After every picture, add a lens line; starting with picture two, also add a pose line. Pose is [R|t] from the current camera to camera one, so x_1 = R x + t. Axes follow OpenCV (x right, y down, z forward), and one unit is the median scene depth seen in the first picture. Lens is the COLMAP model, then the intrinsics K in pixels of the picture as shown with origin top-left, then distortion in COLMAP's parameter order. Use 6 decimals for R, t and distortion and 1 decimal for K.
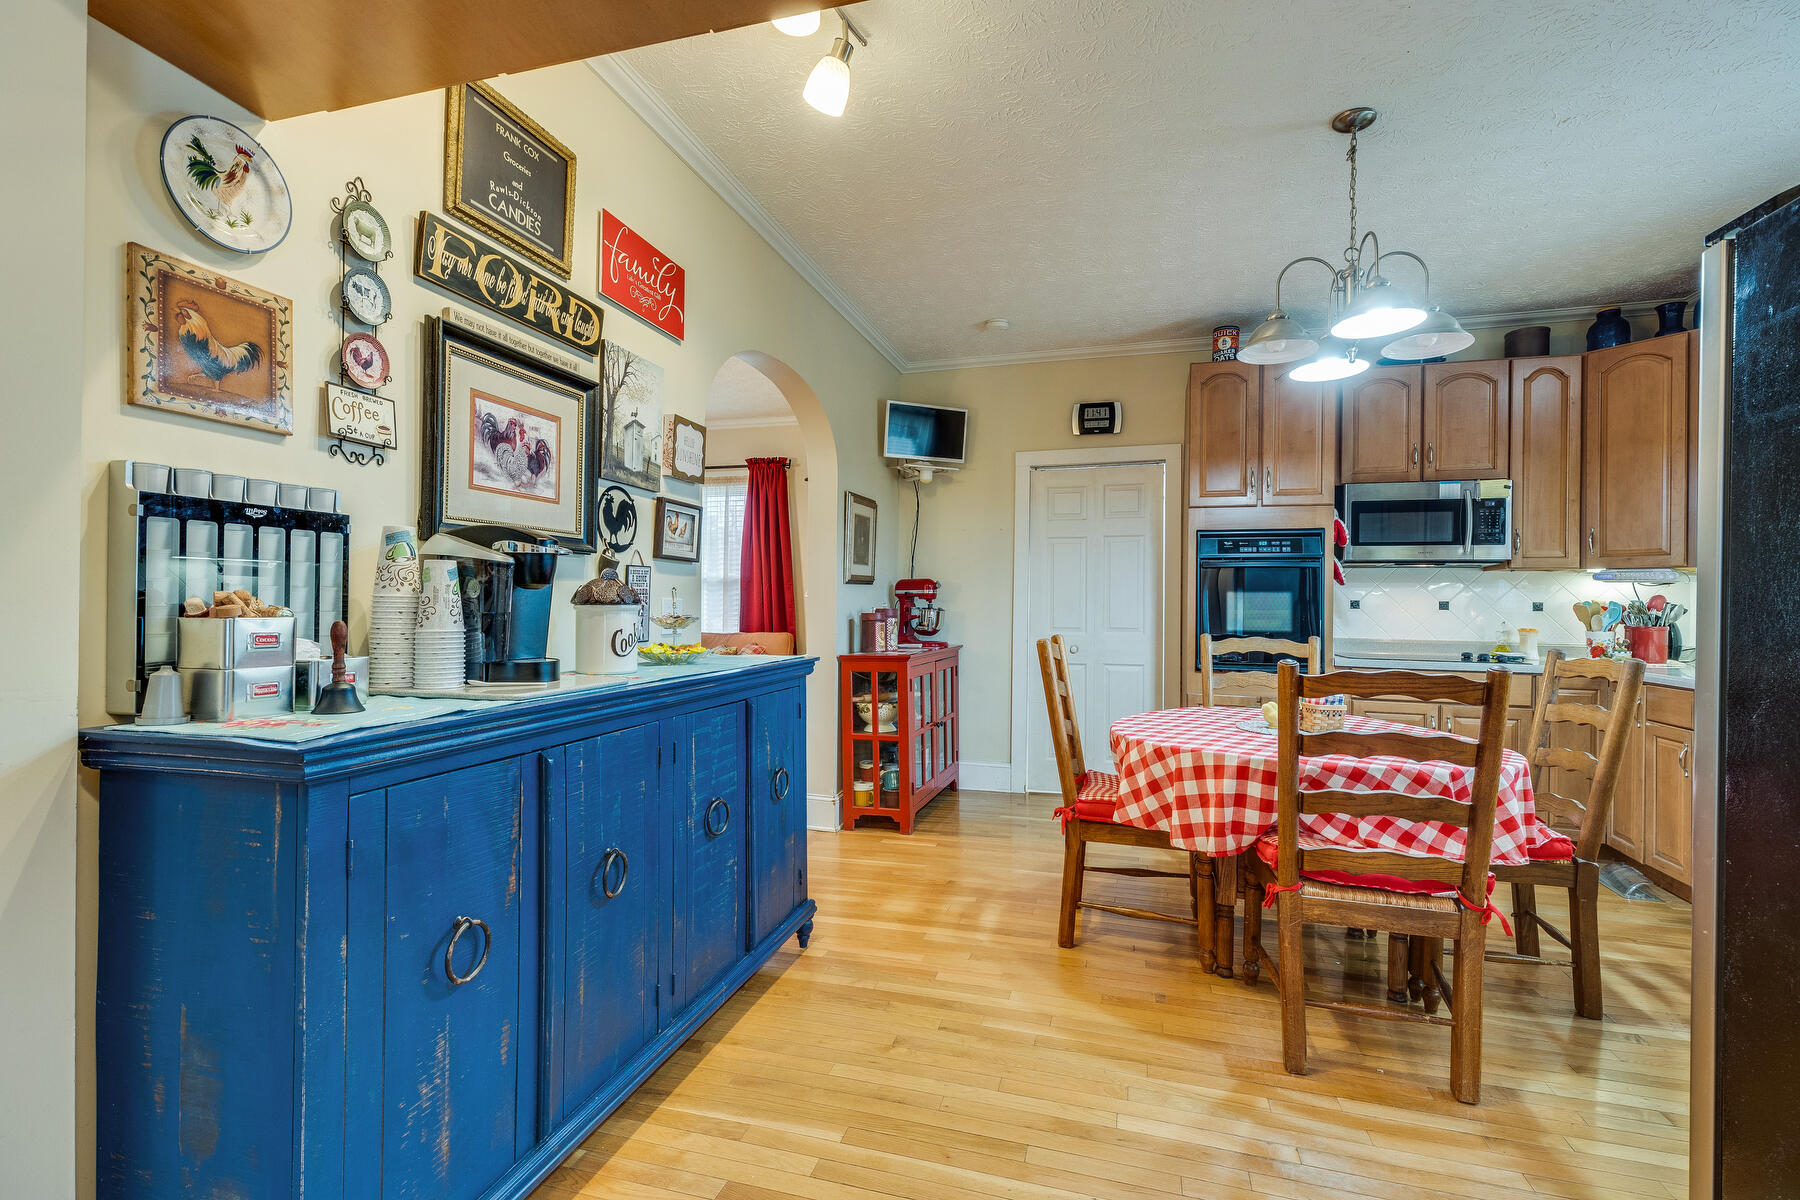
lens RADIAL K [[815.2, 0, 895.3], [0, 815.2, 599.2], [0, 0, 1]] dist [0.004046, 0.000541]
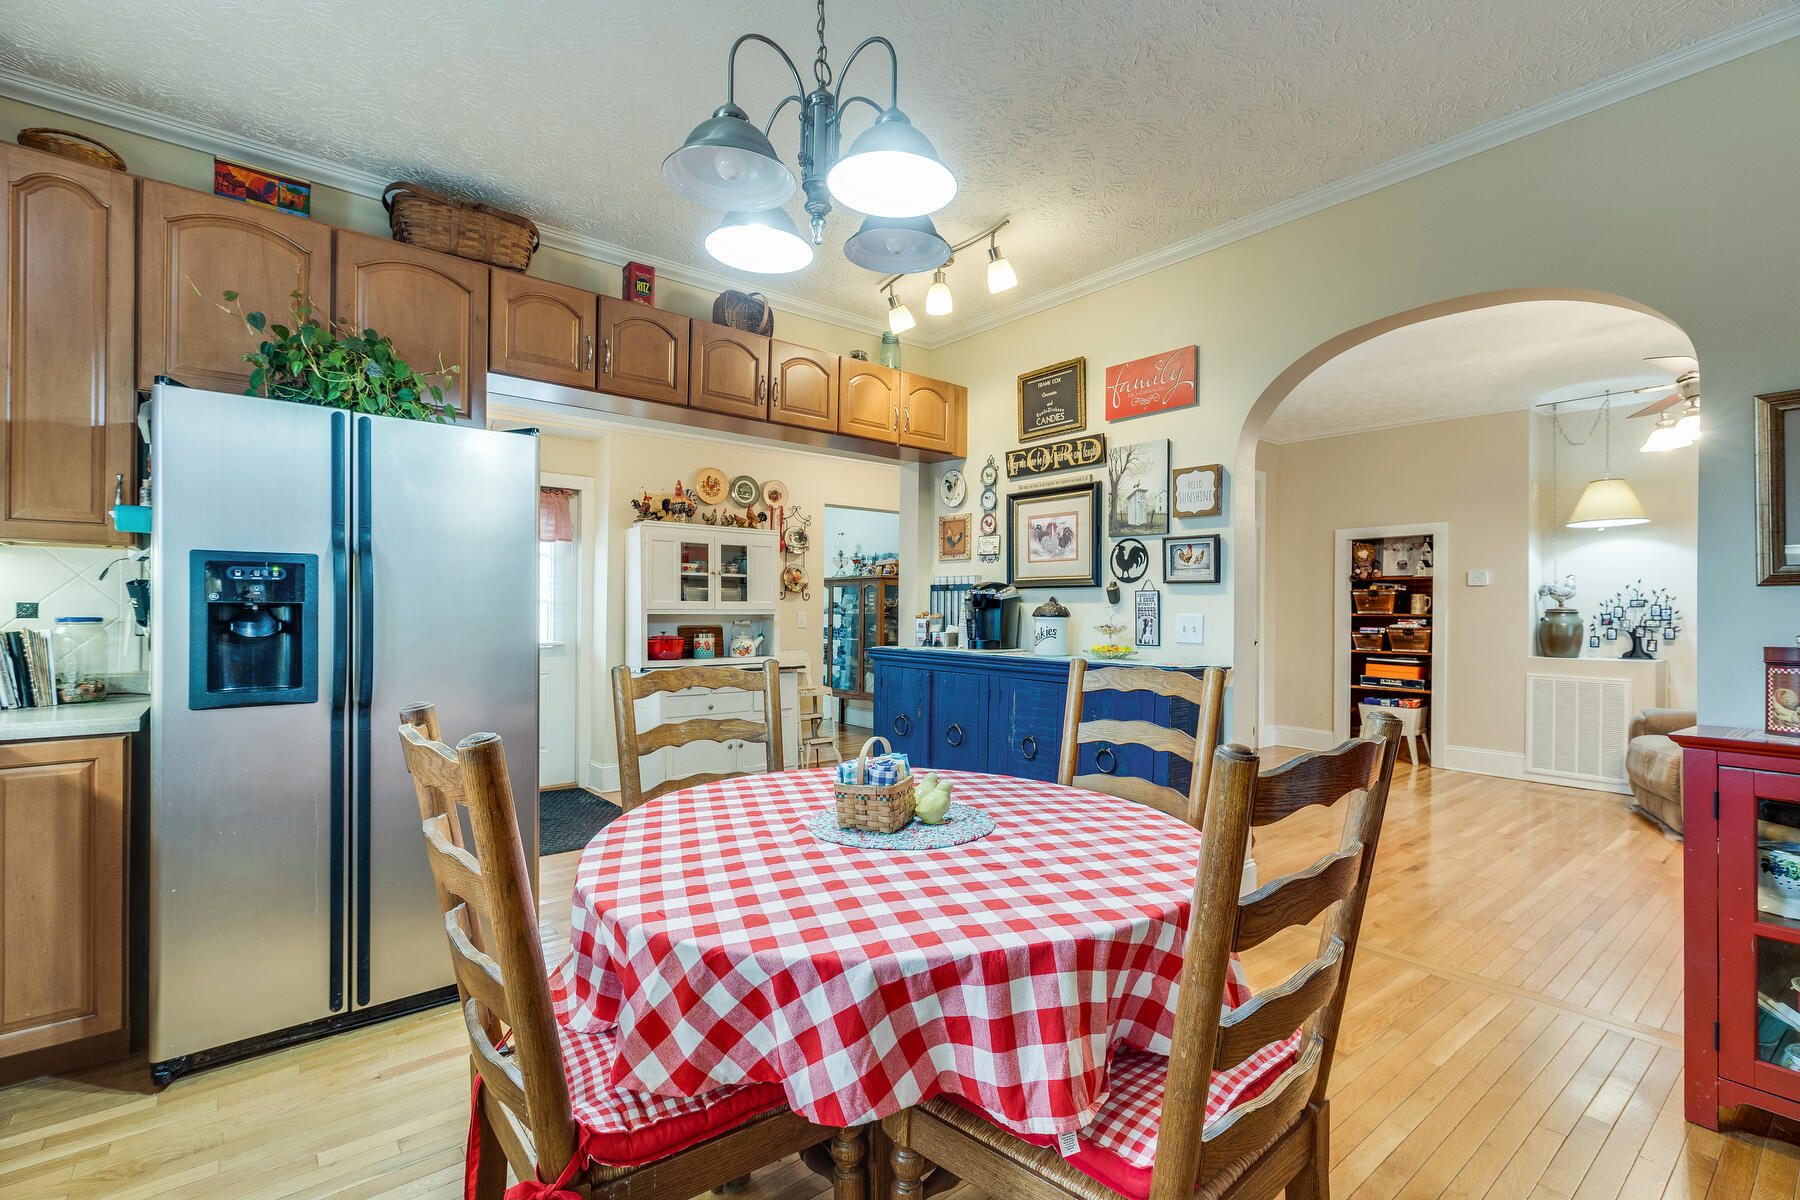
lens RADIAL K [[815.2, 0, 897.2], [0, 815.2, 609.9], [0, 0, 1]] dist [0.004046, 0.000541]
pose [[-0.569792, -0.011005, -0.821715, 0.680911], [-0.007479, 0.999938, -0.008206, 0.004397], [0.821755, 0.001470, -0.569839, 0.913164]]
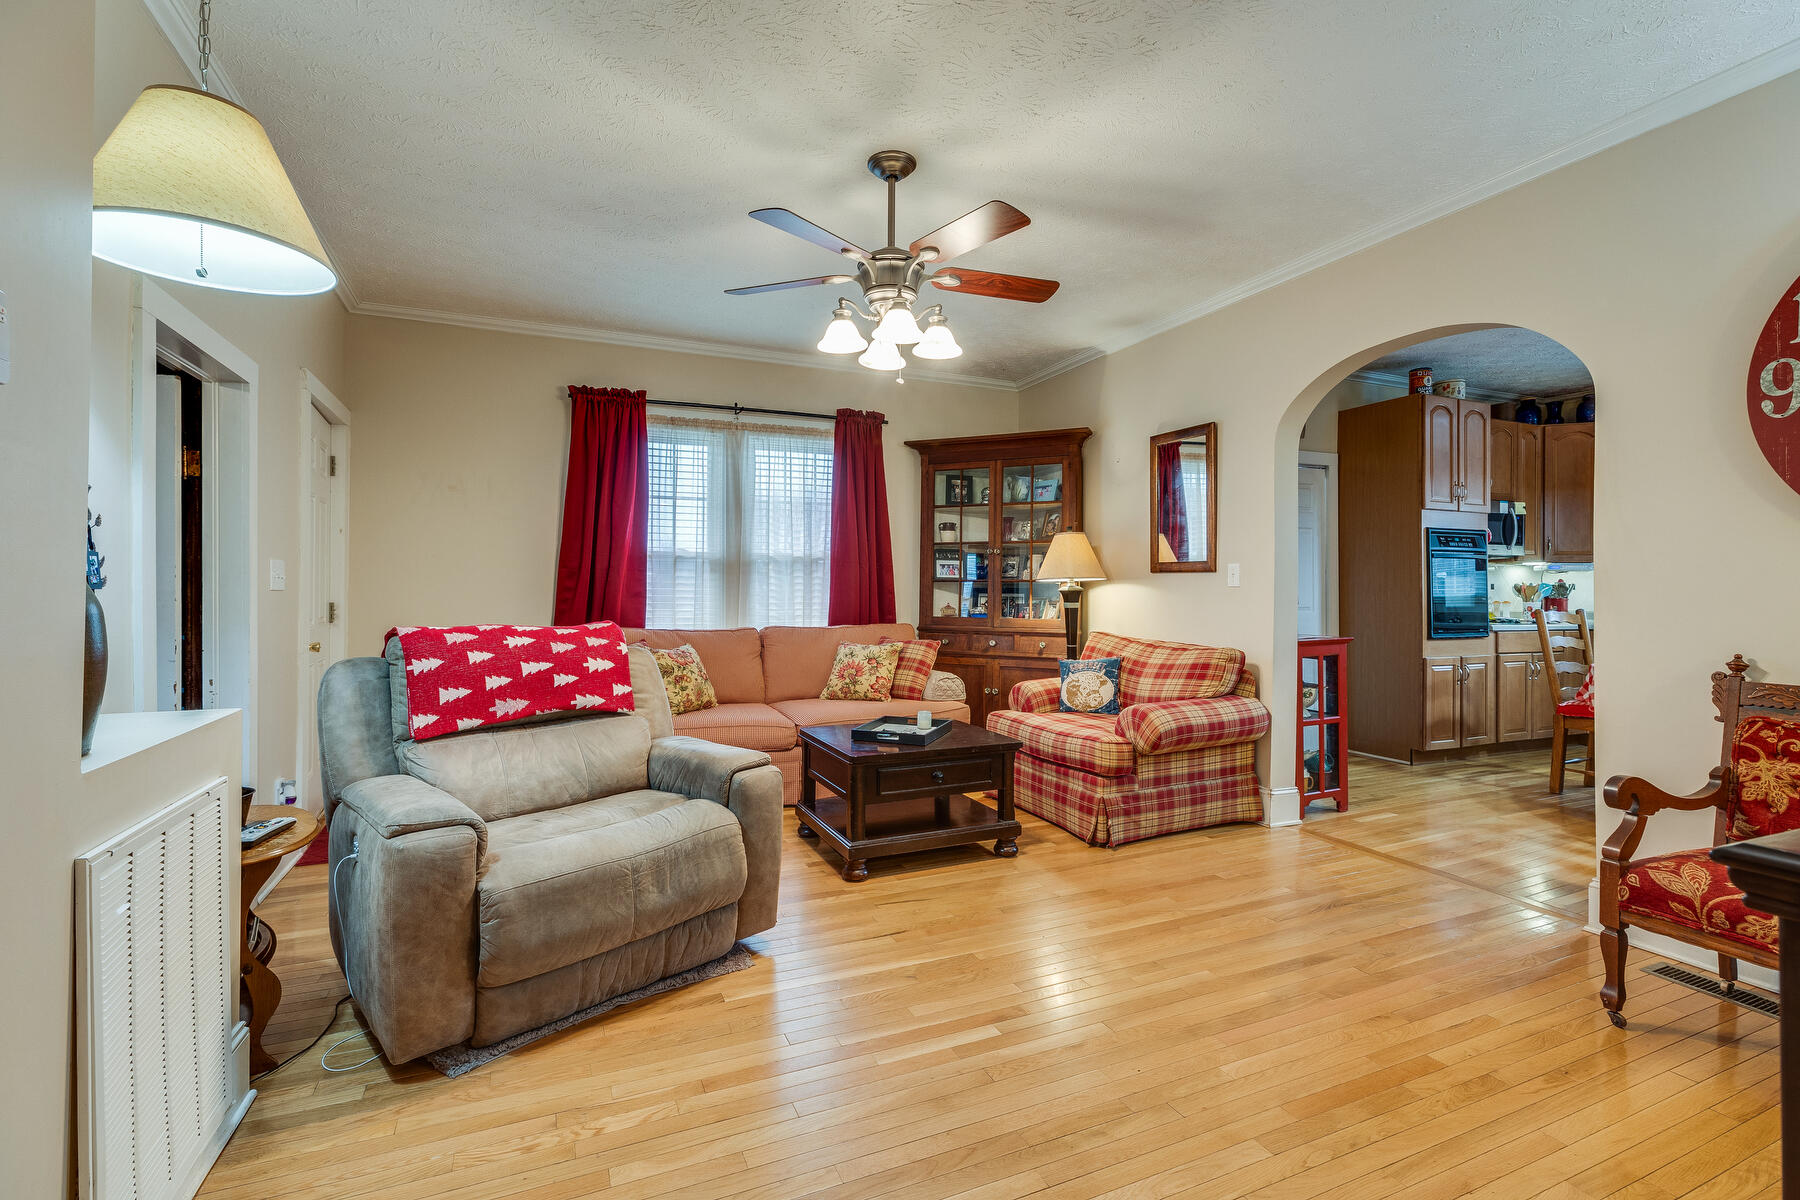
lens RADIAL K [[815.2, 0, 897.7], [0, 815.2, 589.1], [0, 0, 1]] dist [0.004046, 0.000541]
pose [[0.764011, -0.006246, 0.645173, -1.100779], [0.002092, 0.999972, 0.007204, -0.000483], [-0.645199, -0.004154, 0.764003, 0.586278]]
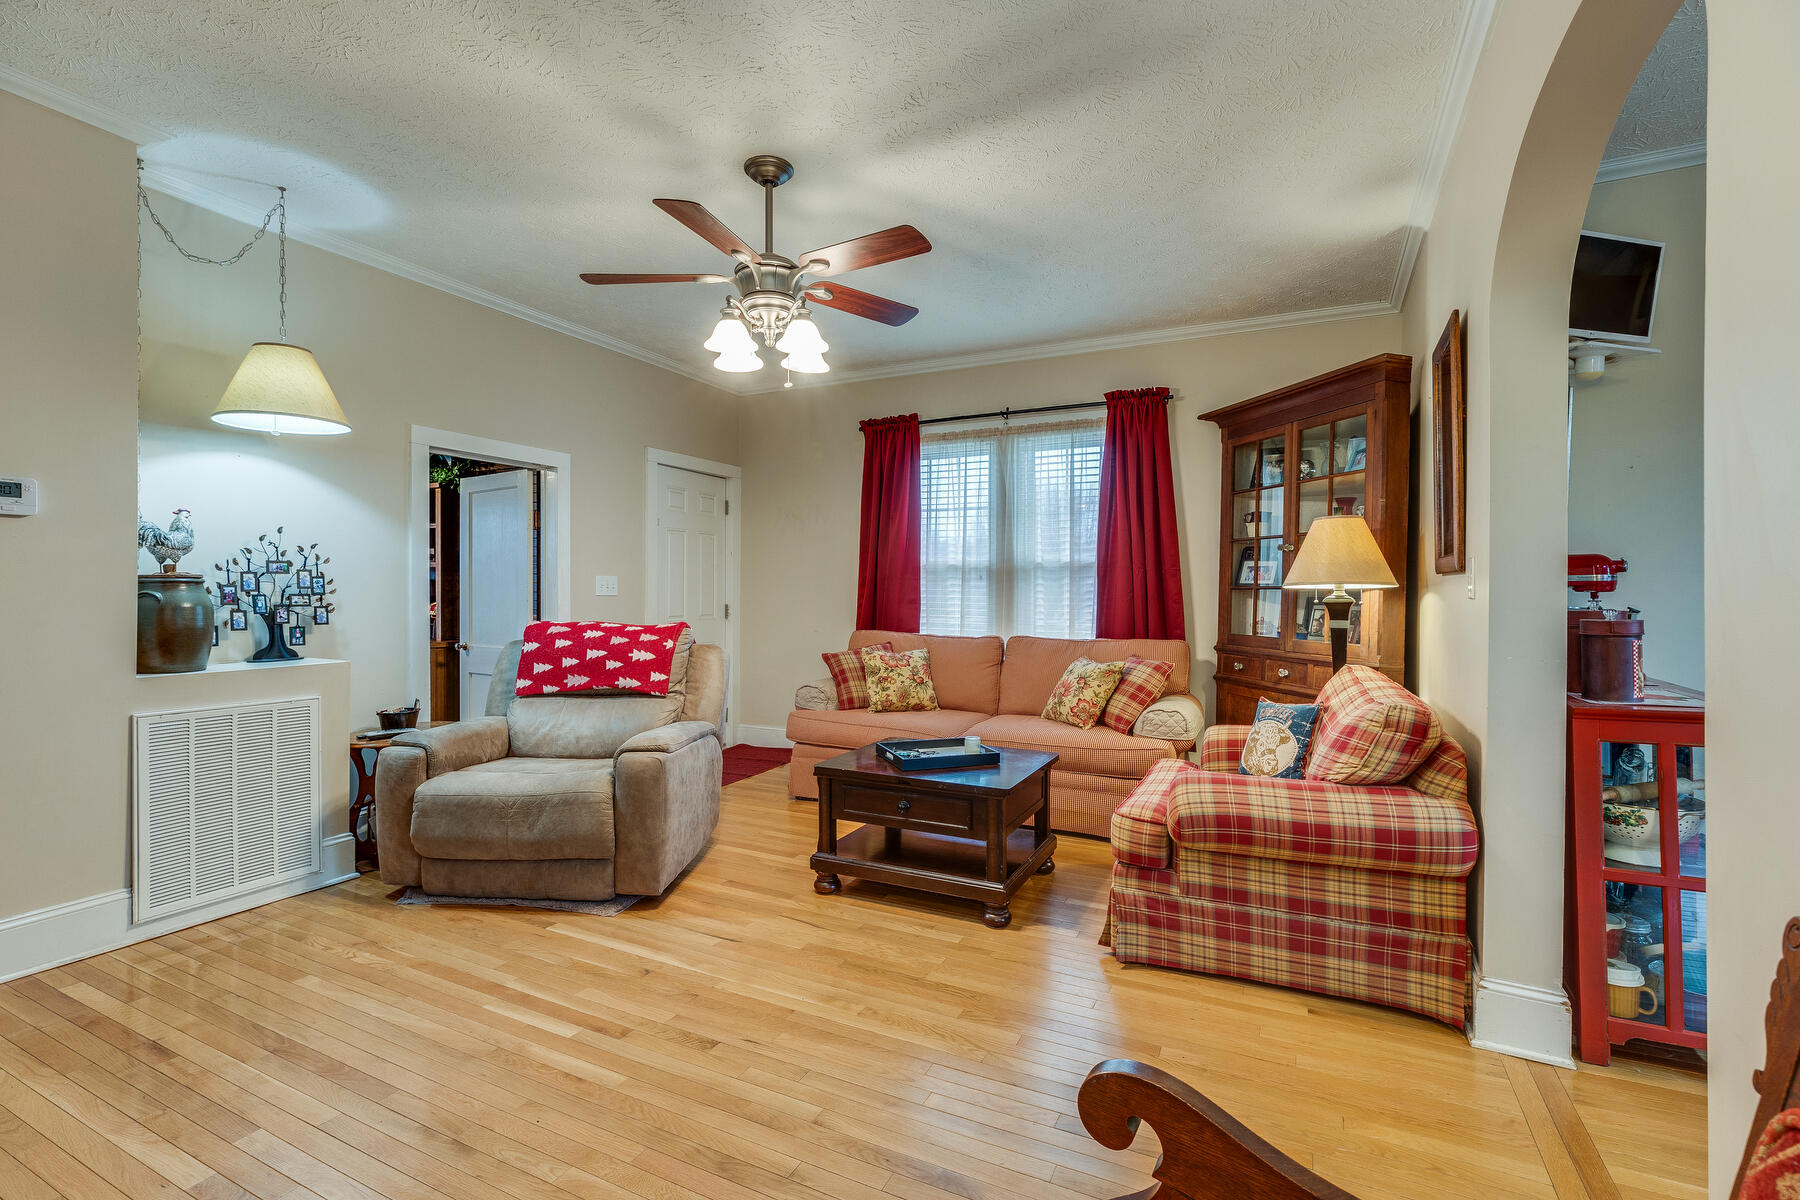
lens RADIAL K [[815.2, 0, 895.2], [0, 815.2, 592.5], [0, 0, 1]] dist [0.004046, 0.000541]
pose [[0.983363, -0.001532, -0.181645, -0.393827], [0.001993, 0.999995, 0.002354, -0.001887], [0.181641, -0.002677, 0.983361, 0.455727]]
